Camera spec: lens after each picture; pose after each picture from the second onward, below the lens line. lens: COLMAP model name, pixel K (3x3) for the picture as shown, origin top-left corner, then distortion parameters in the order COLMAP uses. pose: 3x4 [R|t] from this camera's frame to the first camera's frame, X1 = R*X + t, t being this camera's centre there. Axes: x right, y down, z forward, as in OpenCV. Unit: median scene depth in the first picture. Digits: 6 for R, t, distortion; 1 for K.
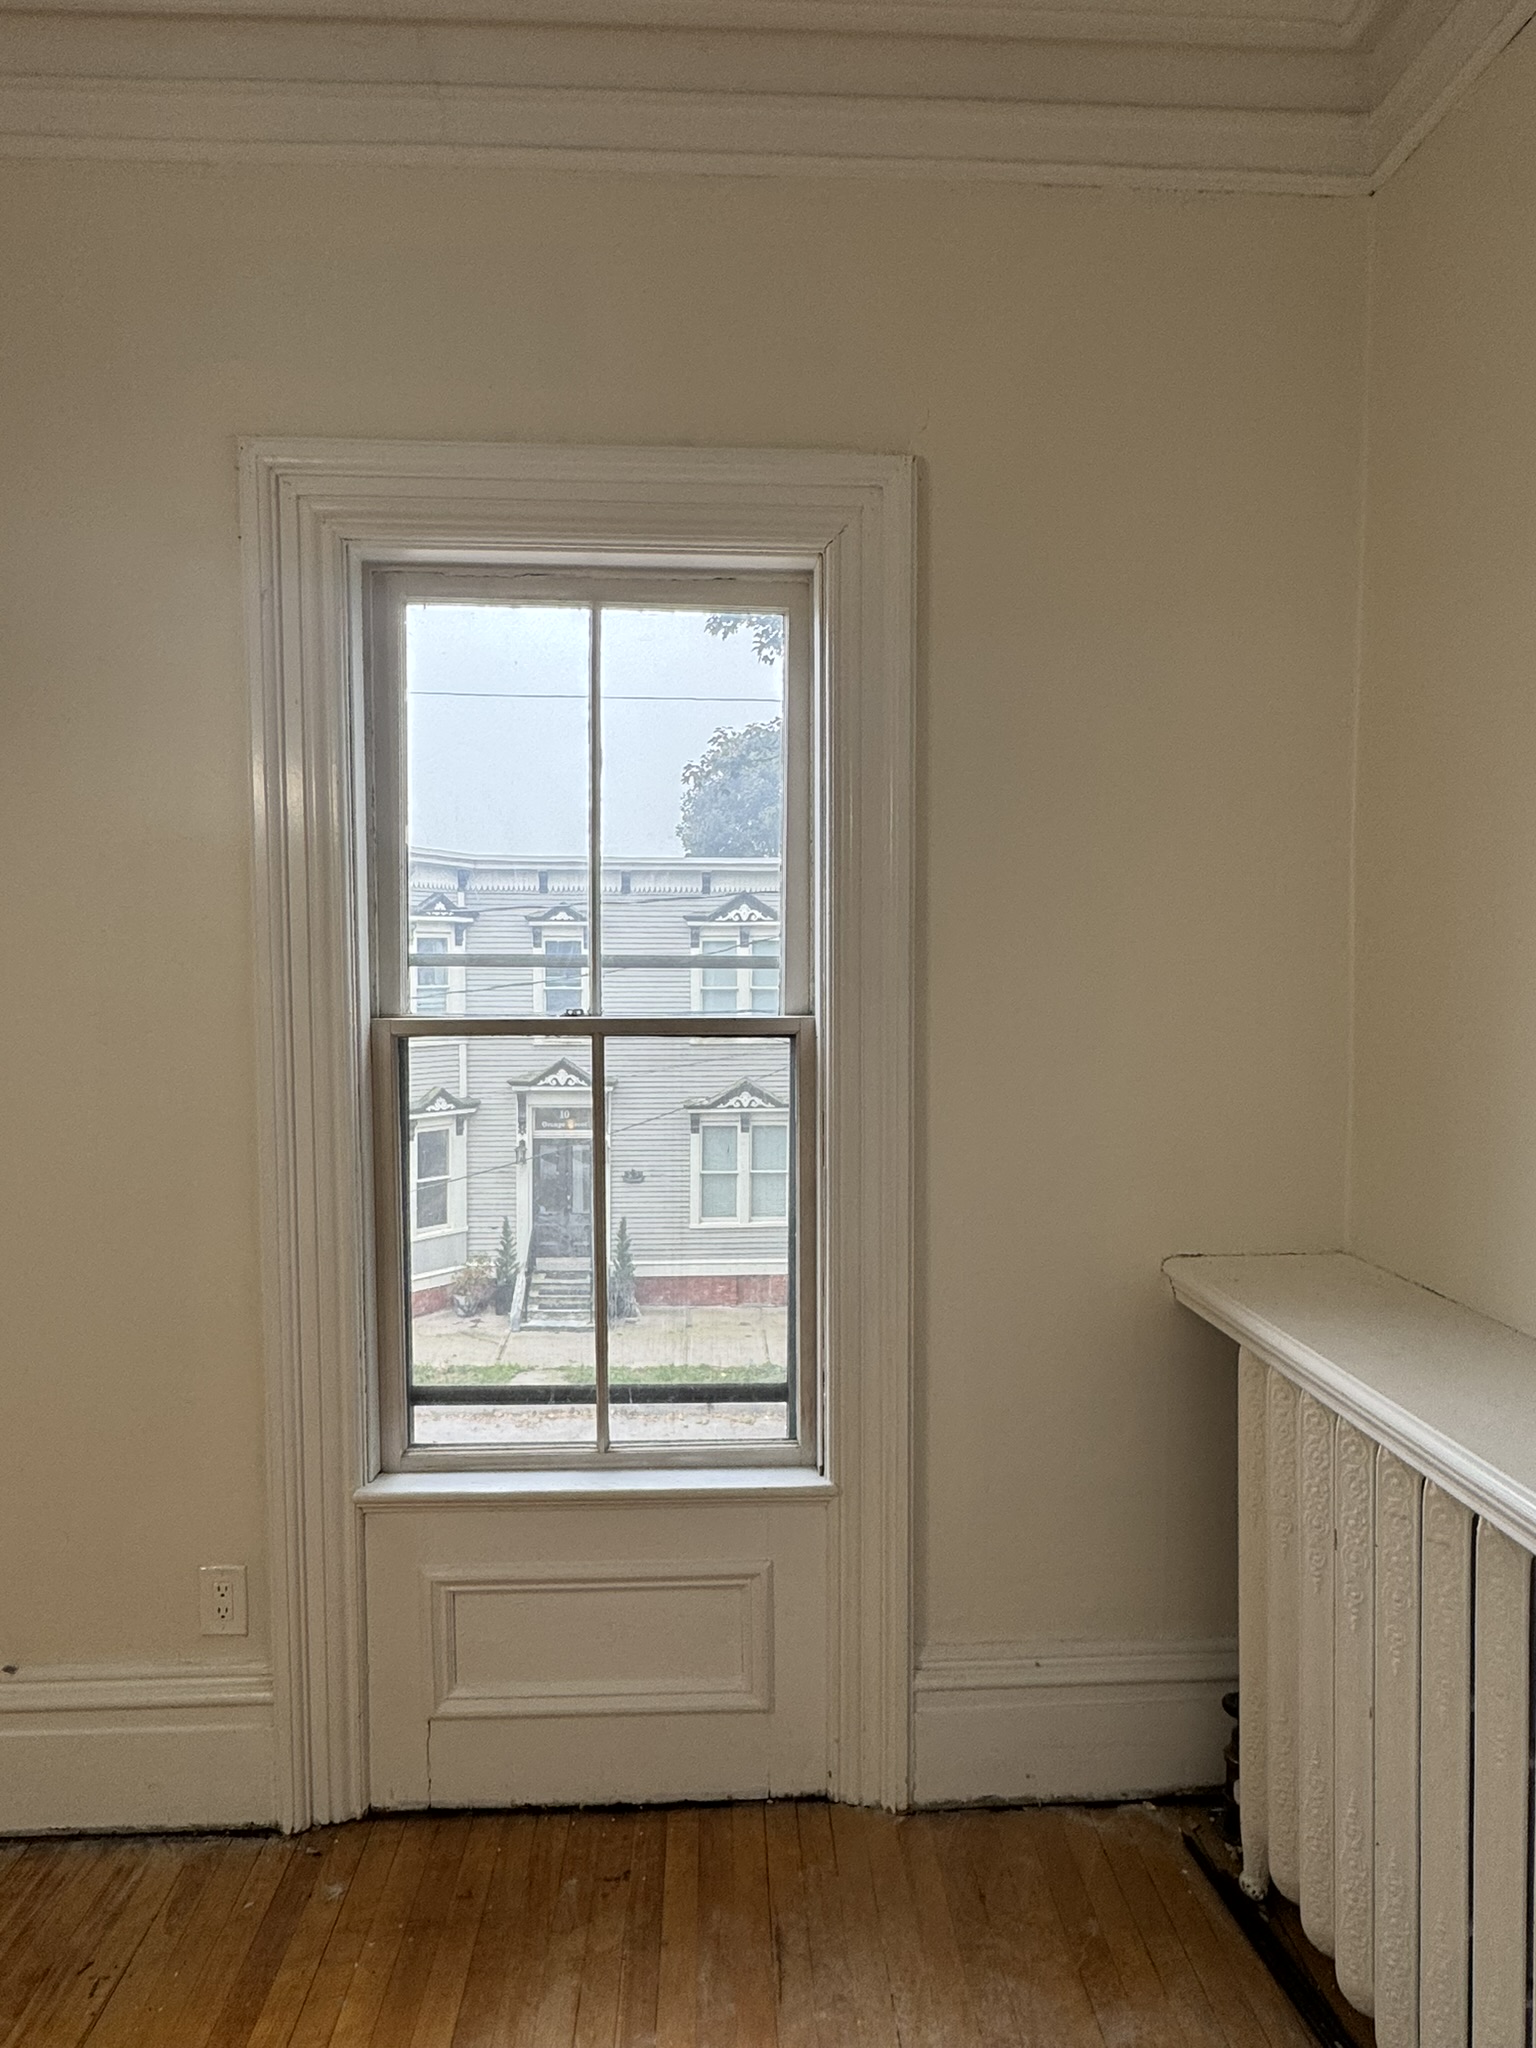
lens RADIAL K [[1218.5, 0, 768.0], [0, 1218.5, 1024.0], [0, 0, 1]] dist [-0.003457, -0.000765]
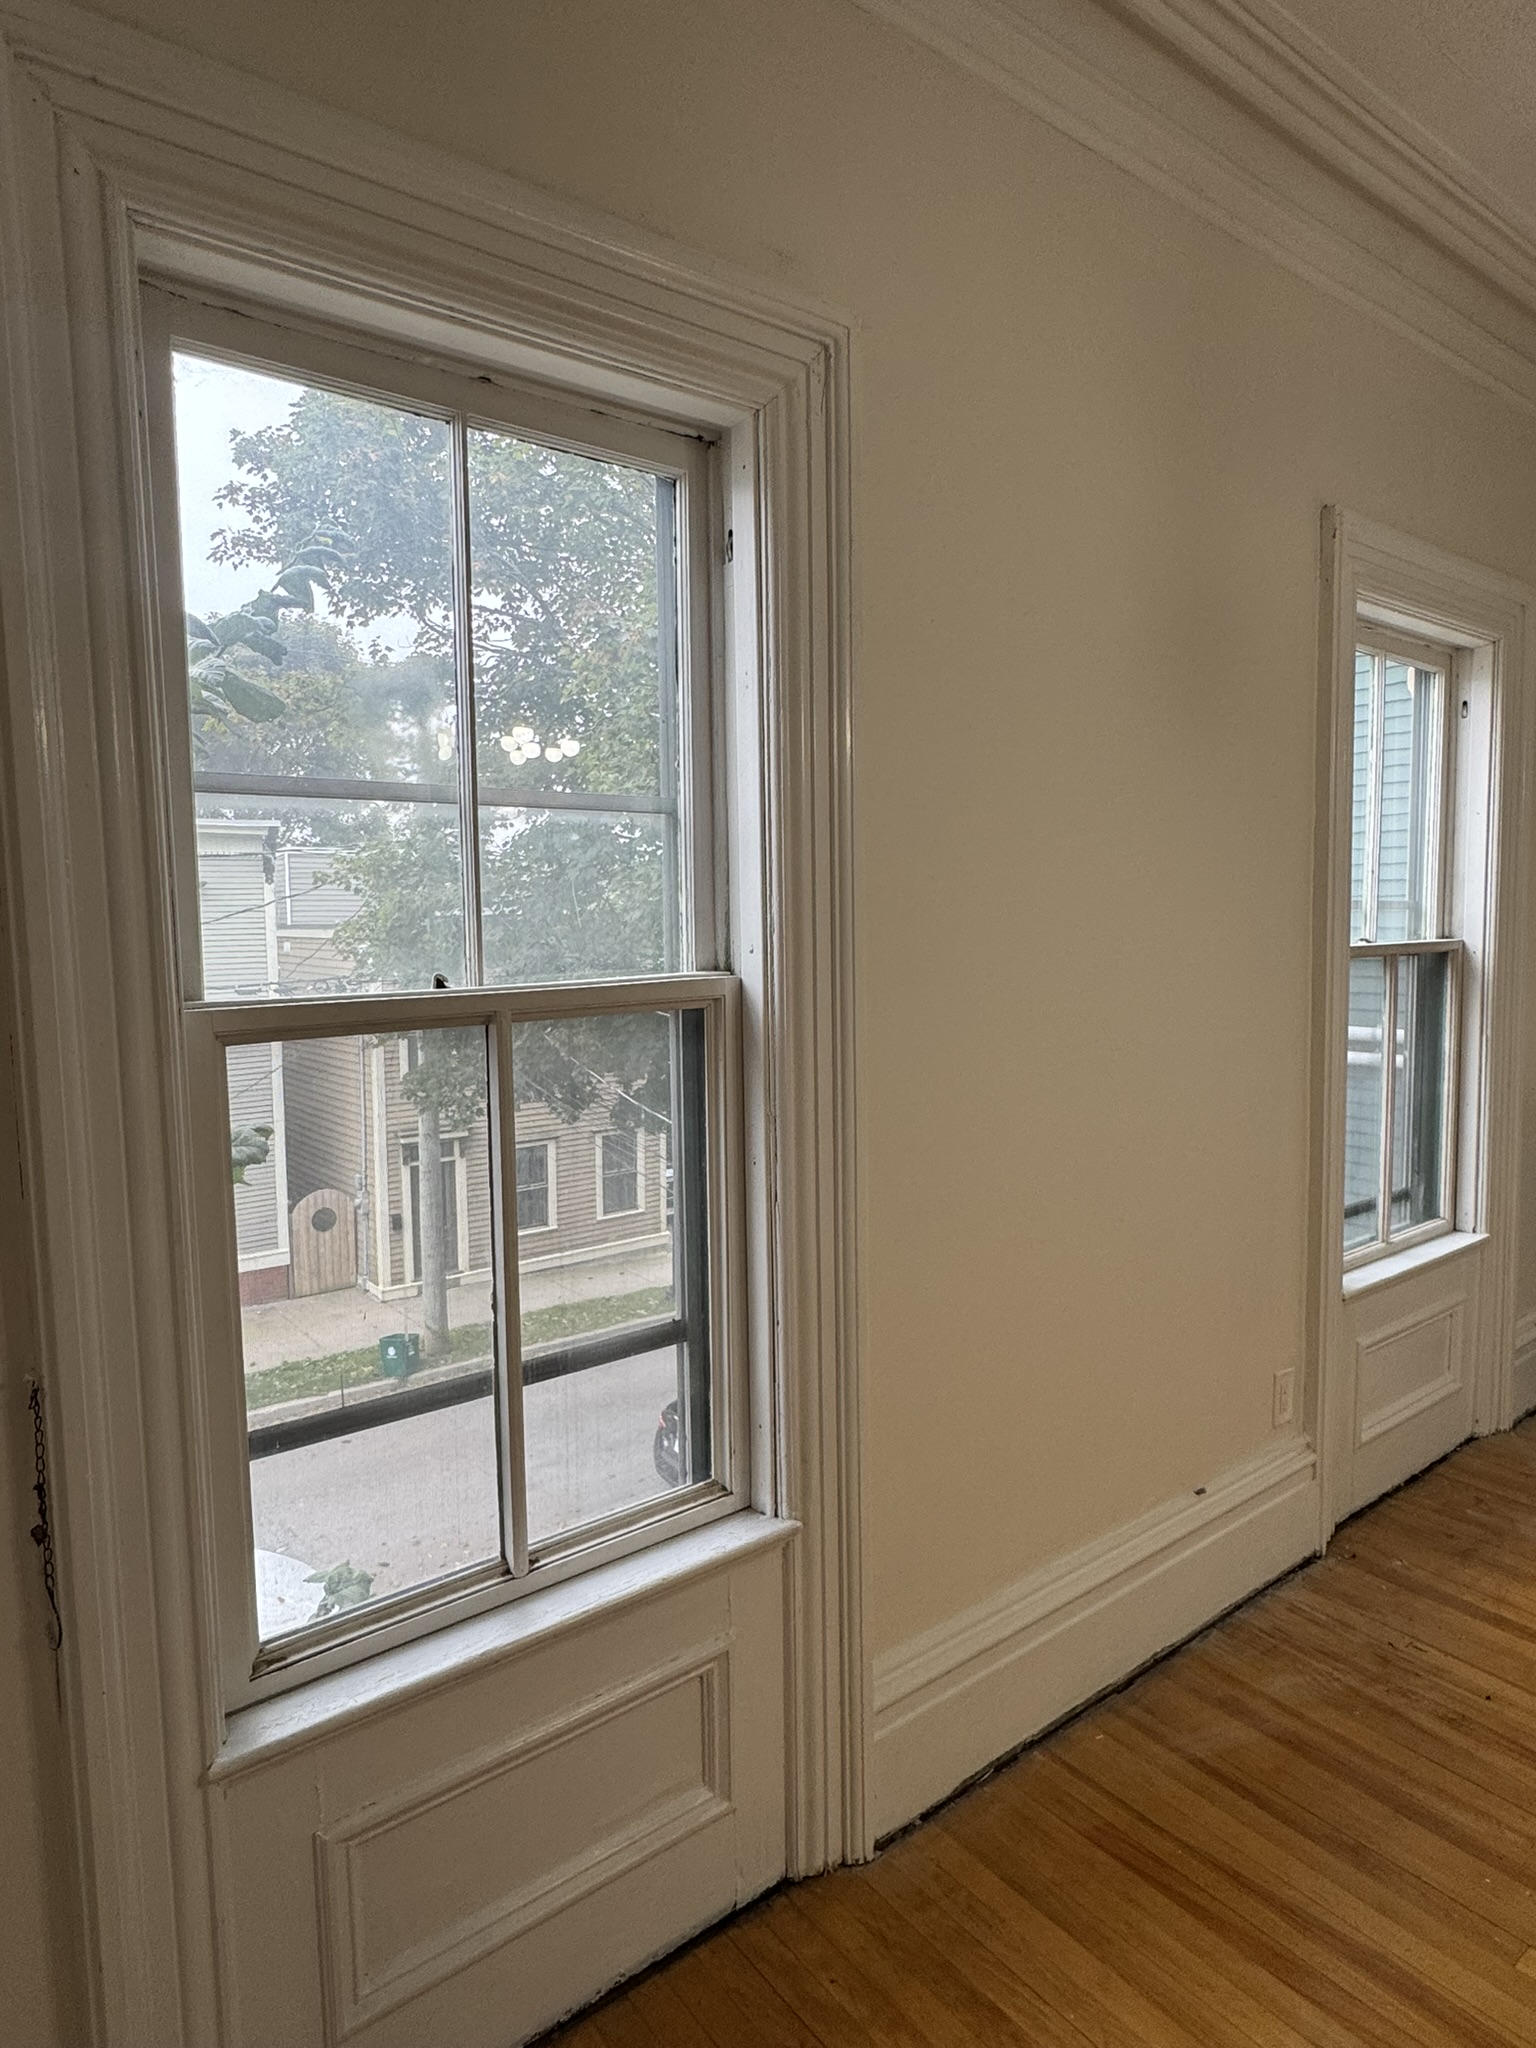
lens RADIAL K [[1218.5, 0, 768.0], [0, 1218.5, 1024.0], [0, 0, 1]] dist [-0.003457, -0.000765]
pose [[0.813863, -0.064428, 0.577474, -1.607173], [0.055549, 0.997909, 0.033048, -0.003373], [-0.578396, 0.005182, 0.815740, 0.242311]]
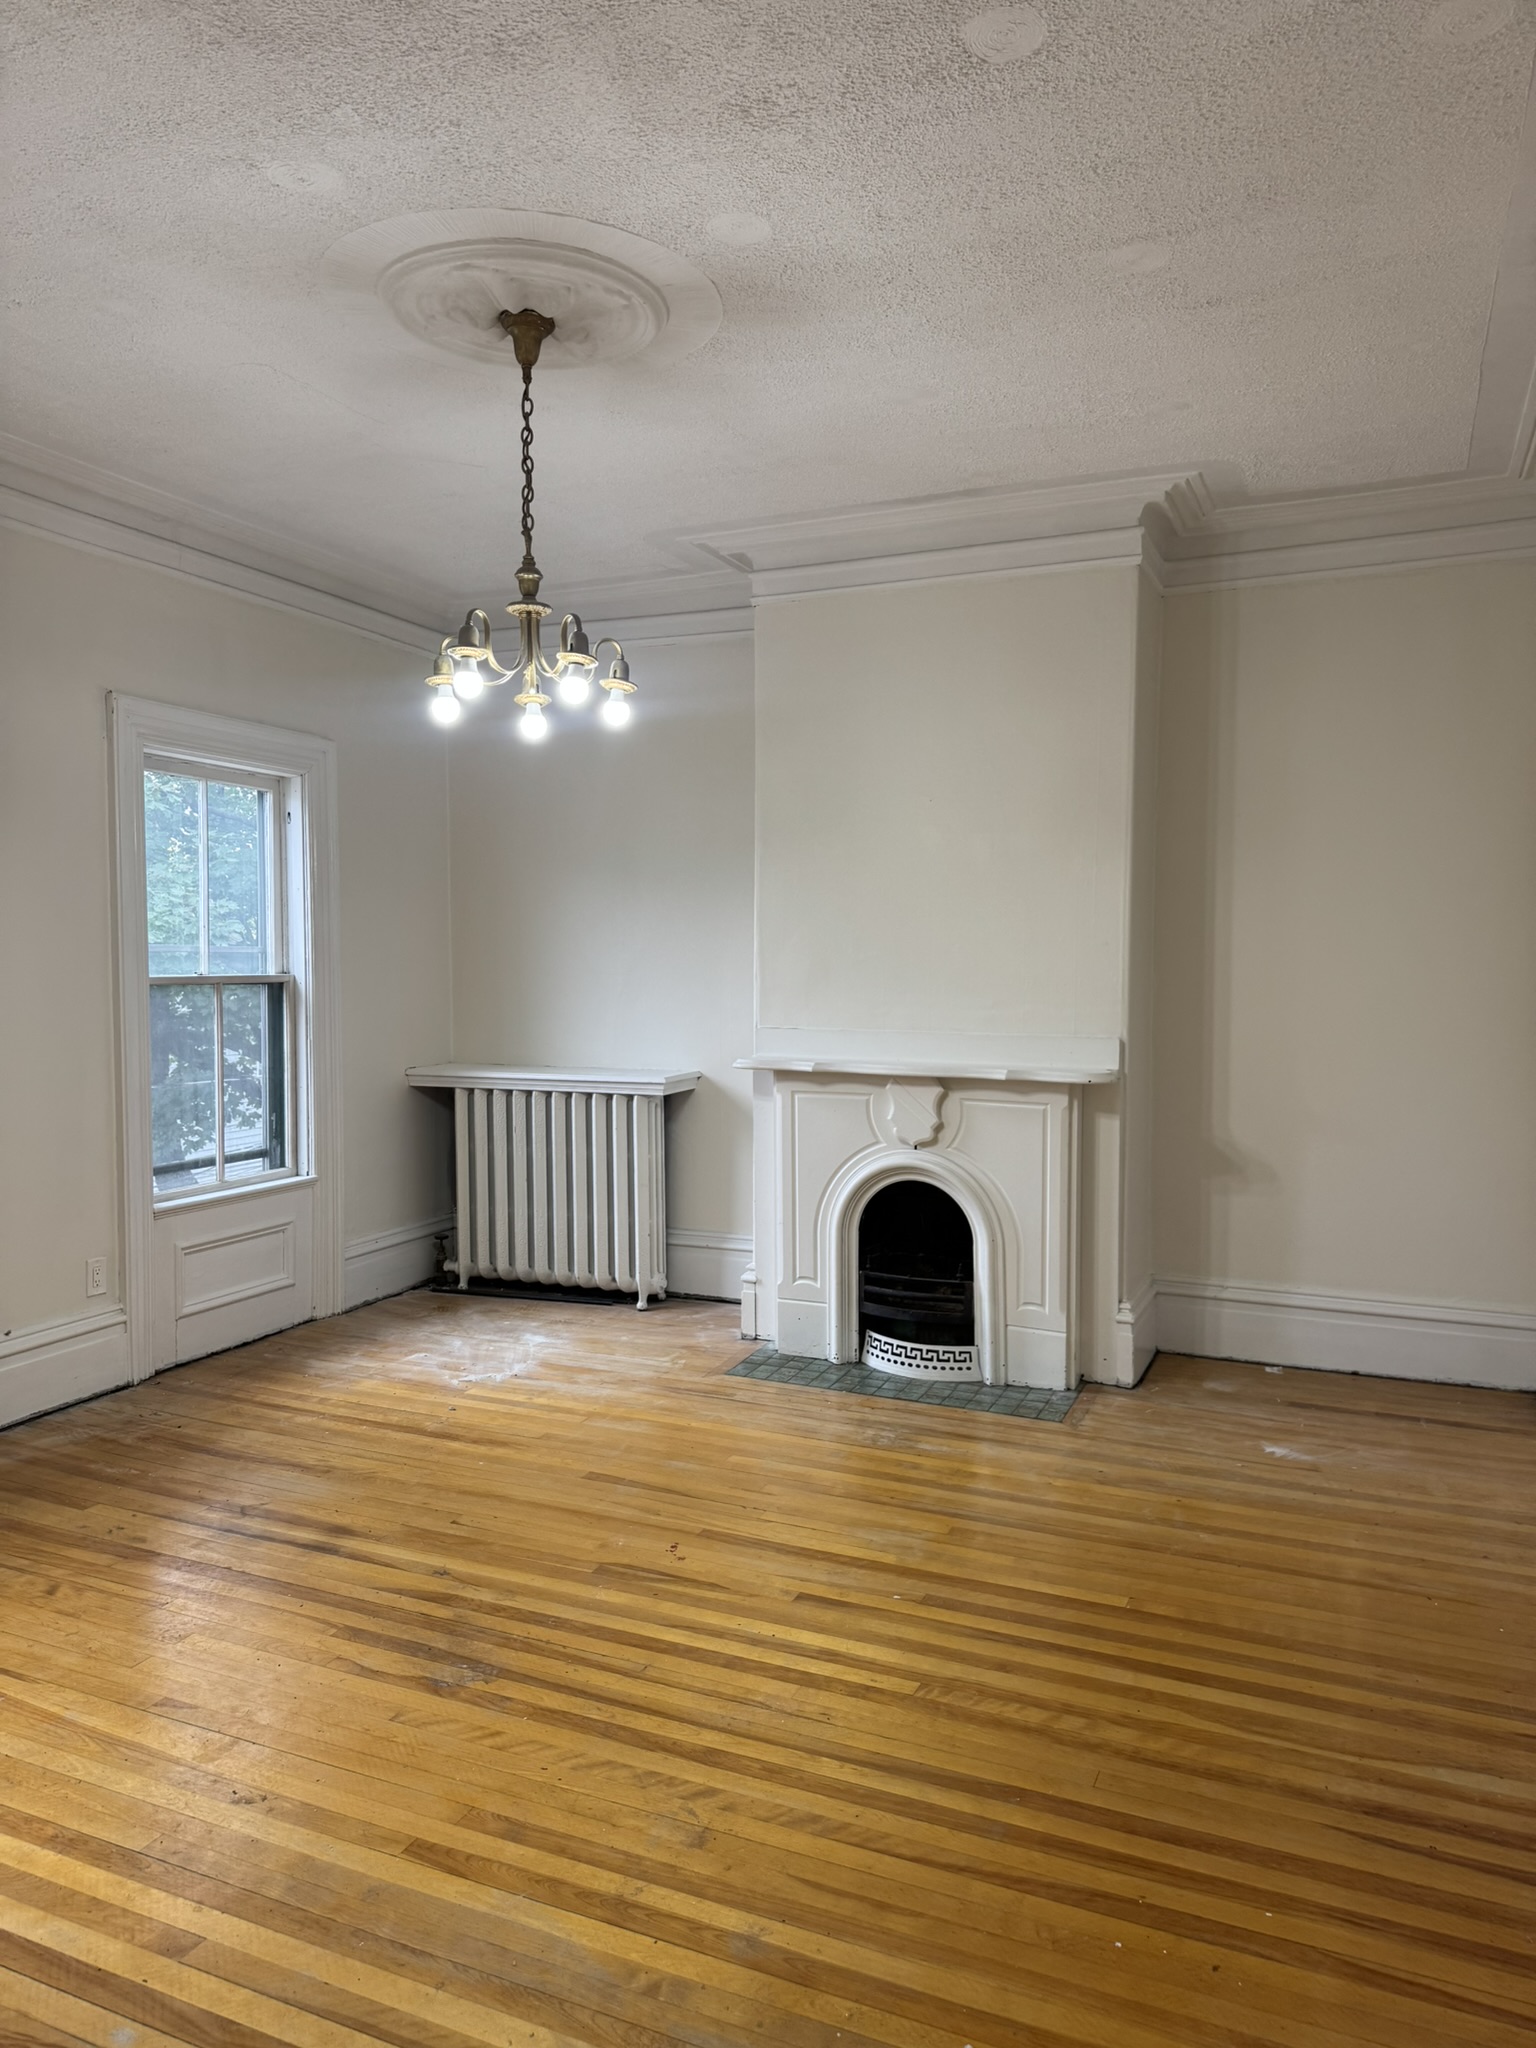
lens RADIAL K [[1435.3, 0, 768.0], [0, 1435.3, 1024.0], [0, 0, 1]] dist [0.002619, -0.001870]
pose [[0.447947, -0.045909, 0.892880, -1.978603], [0.061222, 0.997912, 0.020595, 0.083528], [-0.891961, 0.045439, 0.449823, -1.009923]]
